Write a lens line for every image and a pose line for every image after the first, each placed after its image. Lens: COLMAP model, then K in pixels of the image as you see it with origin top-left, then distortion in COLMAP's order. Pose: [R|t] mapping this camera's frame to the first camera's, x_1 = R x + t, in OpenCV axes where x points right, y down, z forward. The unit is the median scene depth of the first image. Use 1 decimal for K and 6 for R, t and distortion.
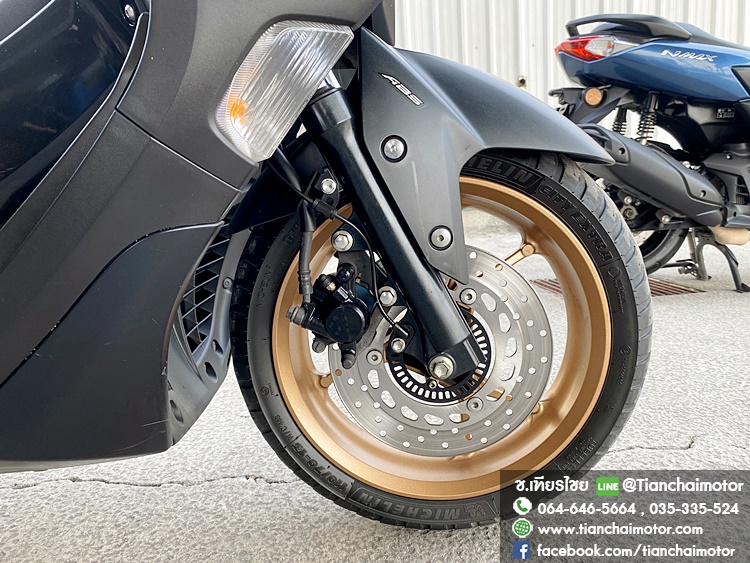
lens RADIAL K [[573.7, 0, 387.1], [0, 573.7, 280.6], [0, 0, 1]] dist [0.015386, -0.017944]
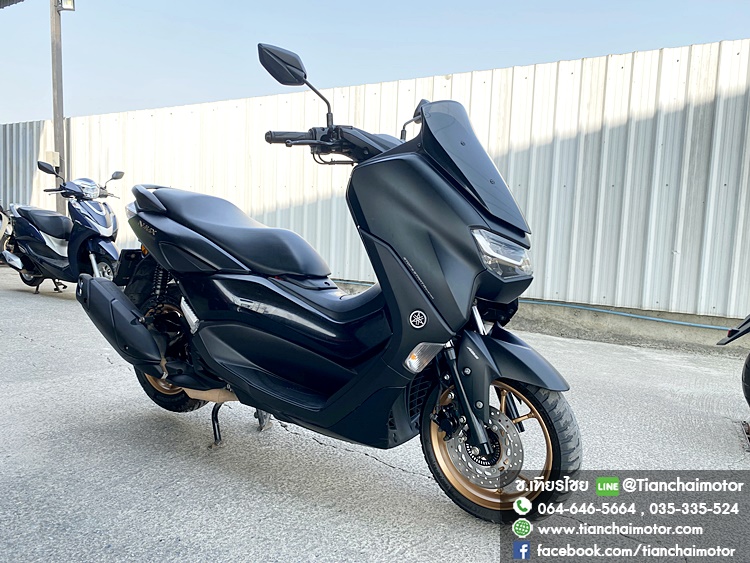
lens RADIAL K [[573.7, 0, 377.4], [0, 573.7, 279.5], [0, 0, 1]] dist [0.015386, -0.017944]
pose [[0.818068, 0.142772, -0.557118, 0.852611], [-0.188467, 0.981757, -0.025151, -0.373794], [0.543364, 0.125573, 0.830052, -1.237078]]
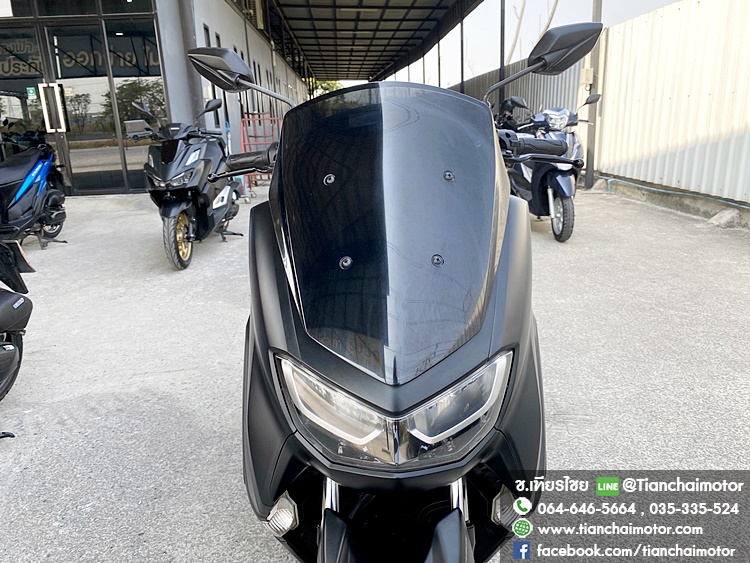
lens RADIAL K [[573.7, 0, 376.7], [0, 573.7, 277.0], [0, 0, 1]] dist [0.015386, -0.017944]
pose [[-0.027875, 0.319342, -0.947229, 0.964129], [-0.134246, 0.937817, 0.320120, -1.165083], [0.990556, 0.136086, 0.016728, 0.714186]]
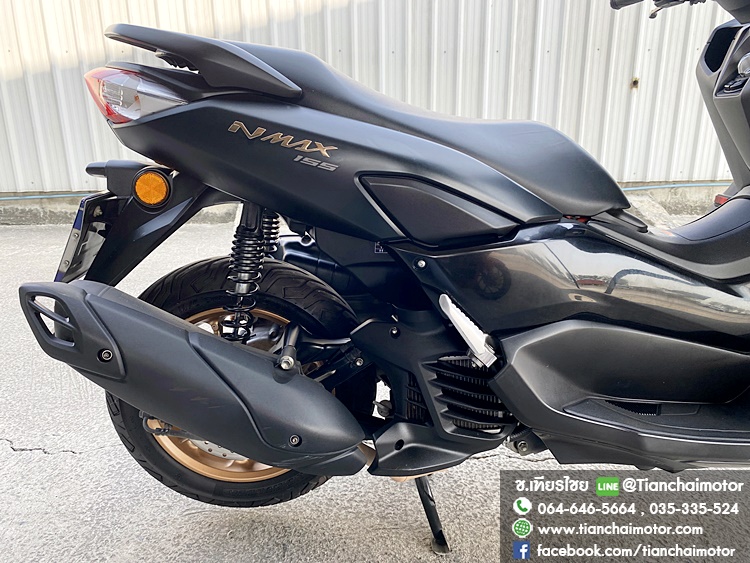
lens RADIAL K [[573.7, 0, 377.0], [0, 573.7, 280.5], [0, 0, 1]] dist [0.015386, -0.017944]
pose [[0.998505, 0.044158, 0.032218, -1.494579], [-0.047352, 0.993213, 0.106231, -0.339678], [-0.027309, -0.107598, 0.993819, -0.669661]]
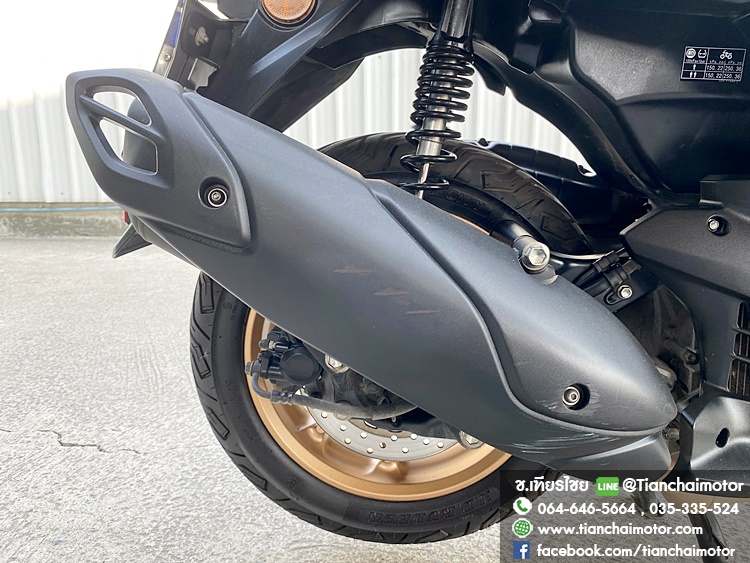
lens RADIAL K [[573.7, 0, 373.3], [0, 573.7, 279.9], [0, 0, 1]] dist [0.015386, -0.017944]
pose [[0.994023, 0.071993, -0.082064, -1.760253], [-0.070045, 0.997195, 0.026382, -0.010765], [0.083733, -0.020476, 0.996278, -0.135522]]
